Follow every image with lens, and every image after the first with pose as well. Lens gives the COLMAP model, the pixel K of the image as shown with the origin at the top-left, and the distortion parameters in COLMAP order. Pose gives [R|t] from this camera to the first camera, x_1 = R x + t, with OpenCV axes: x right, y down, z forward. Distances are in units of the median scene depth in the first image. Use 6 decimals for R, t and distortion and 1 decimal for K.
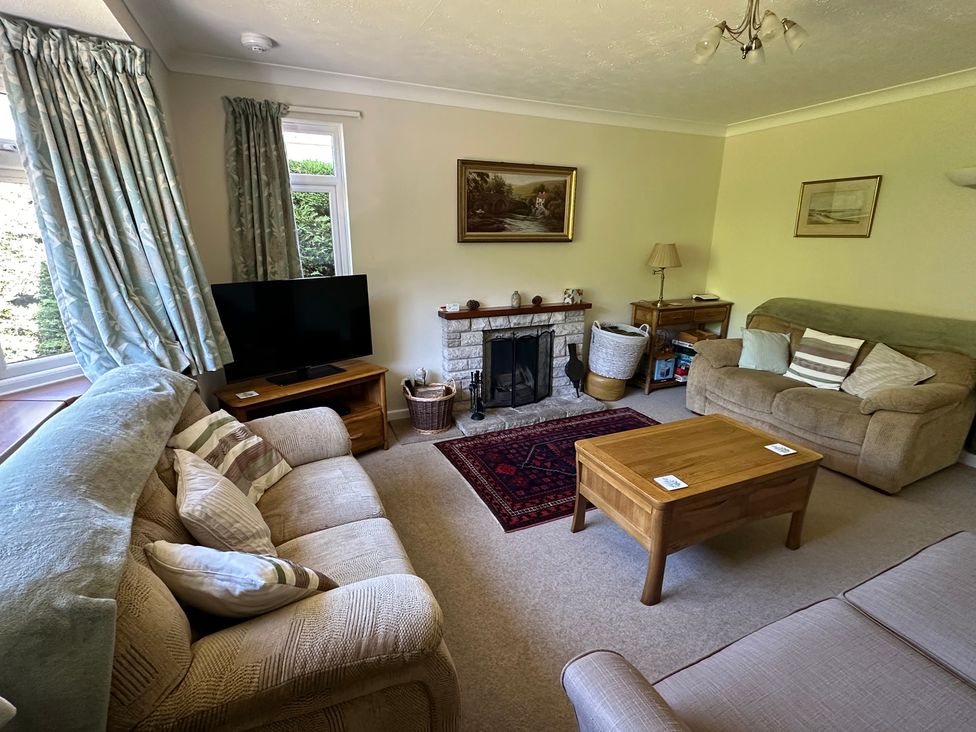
lens RADIAL K [[469.3, 0, 488.0], [0, 469.3, 366.0], [0, 0, 1]] dist [-0.002279, 0.000150]
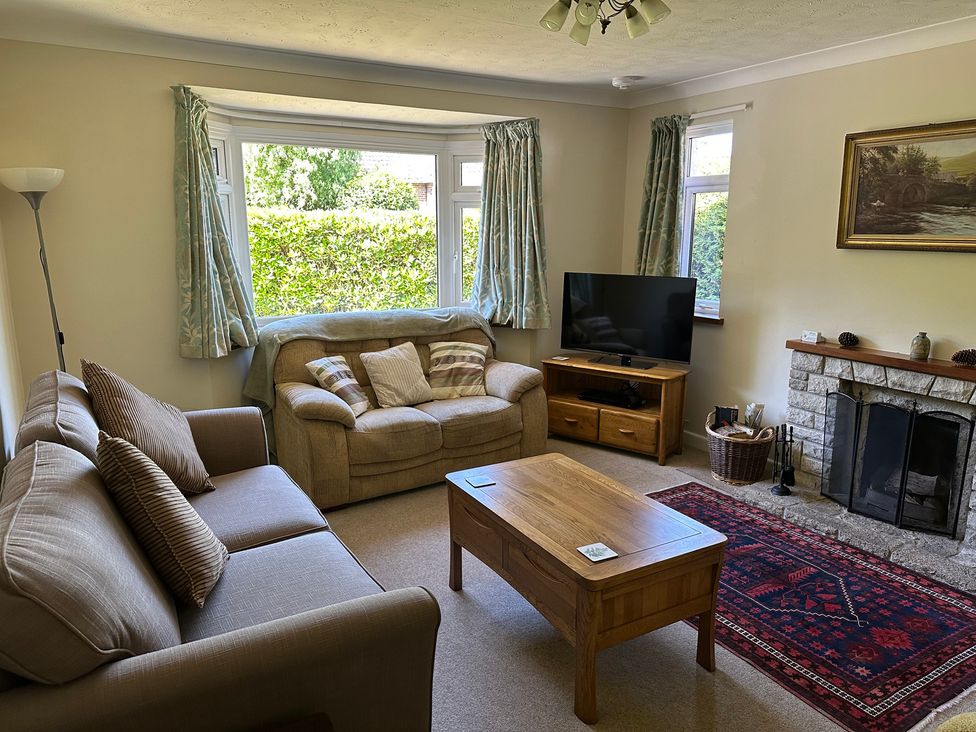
lens RADIAL K [[674.4, 0, 488.0], [0, 674.4, 366.0], [0, 0, 1]] dist [0.086697, -0.118006]
pose [[0.104421, 0.196360, -0.974956, 0.889619], [-0.274330, 0.947970, 0.161543, -0.113404], [0.955949, 0.250591, 0.152855, 0.370925]]
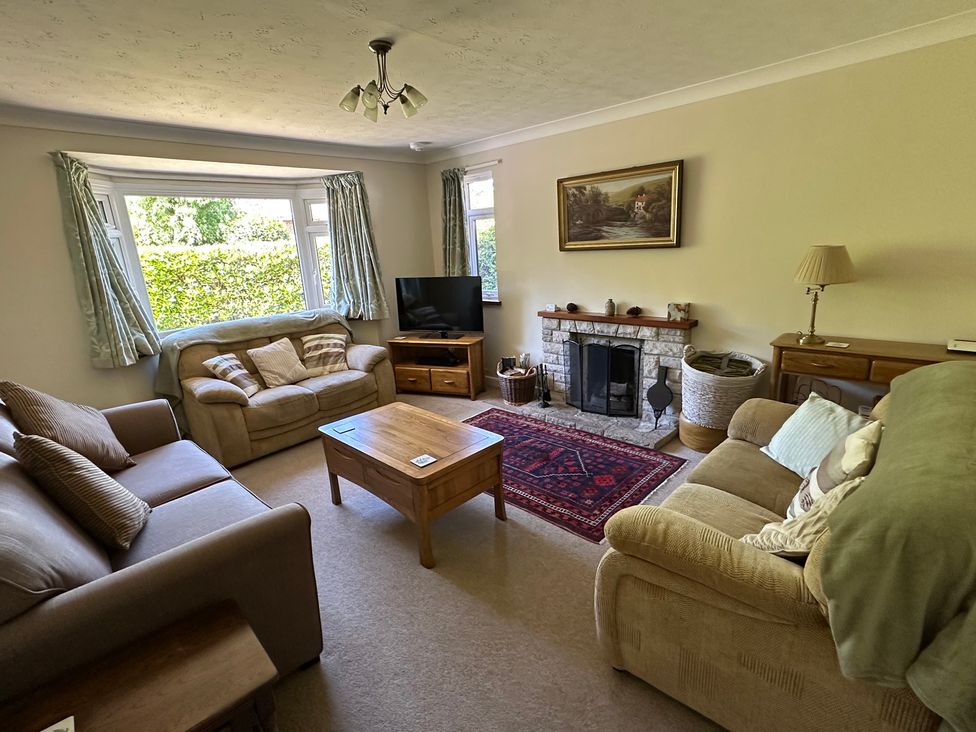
lens RADIAL K [[469.3, 0, 488.0], [0, 469.3, 366.0], [0, 0, 1]] dist [-0.002279, 0.000150]
pose [[0.373501, 0.213795, -0.902657, 0.924363], [-0.200878, 0.968630, 0.146302, -0.120952], [0.905619, 0.126680, 0.404731, 0.402367]]
